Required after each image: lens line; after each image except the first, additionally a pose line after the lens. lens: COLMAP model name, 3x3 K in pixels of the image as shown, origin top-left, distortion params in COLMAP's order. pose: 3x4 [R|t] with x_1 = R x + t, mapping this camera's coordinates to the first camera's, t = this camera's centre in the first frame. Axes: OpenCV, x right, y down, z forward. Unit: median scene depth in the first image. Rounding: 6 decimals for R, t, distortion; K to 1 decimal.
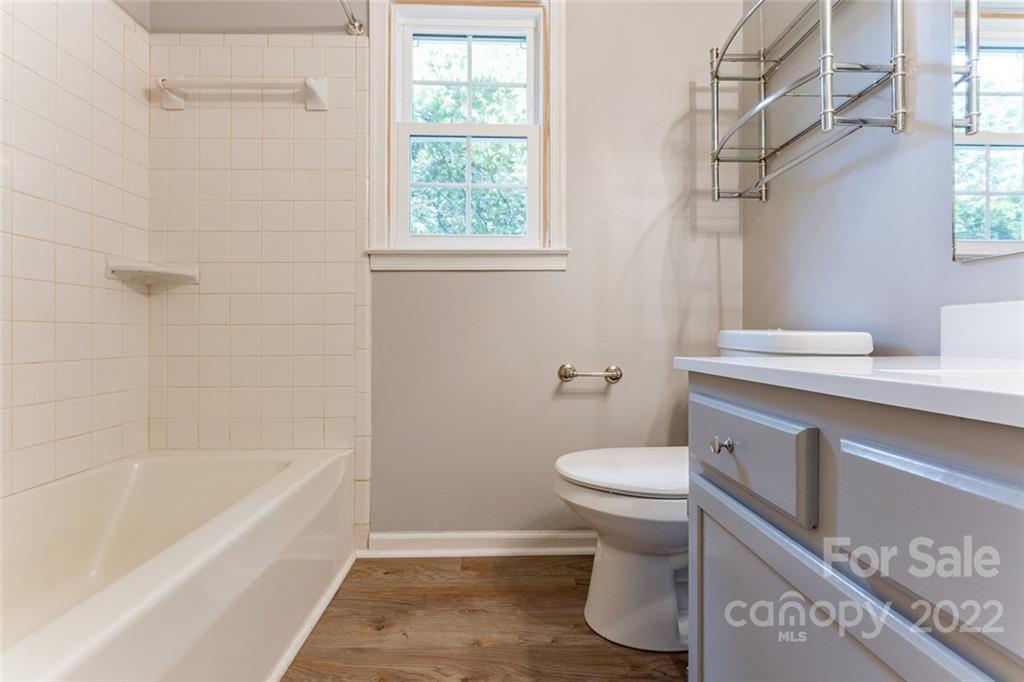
lens RADIAL K [[446.5, 0, 508.1], [0, 446.5, 336.2], [0, 0, 1]] dist [-0.002118, -0.000408]
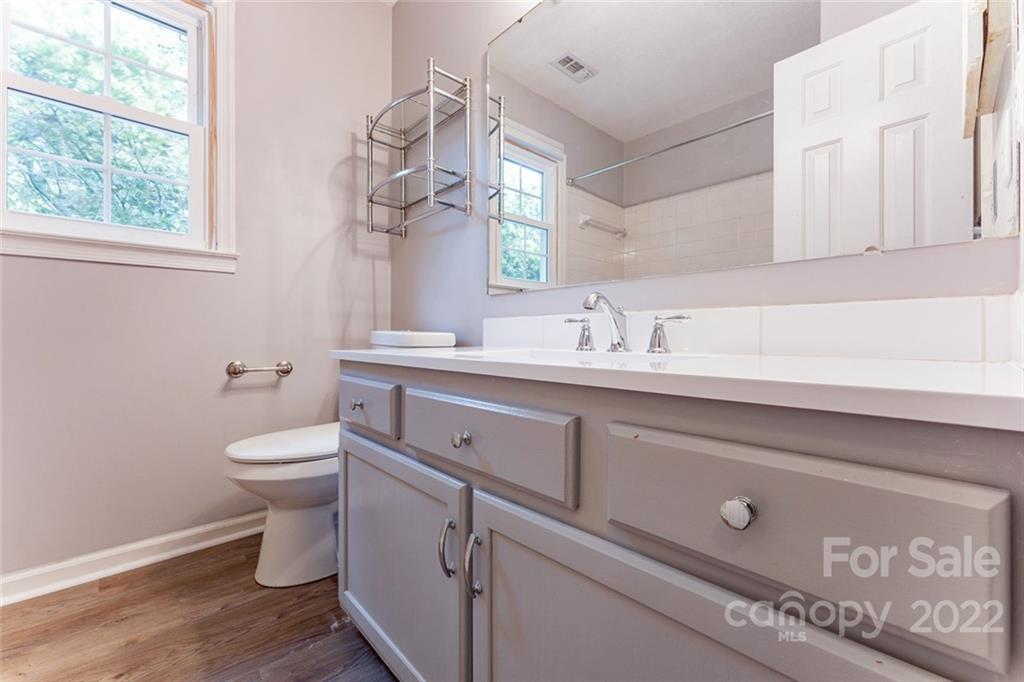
lens RADIAL K [[423.1, 0, 512.6], [0, 423.1, 335.5], [0, 0, 1]] dist [0.001413, -0.001543]
pose [[0.754344, 0.000186, 0.656480, -0.037674], [-0.001154, 0.999999, 0.001042, -0.000549], [-0.656479, -0.001544, 0.754343, -0.219400]]
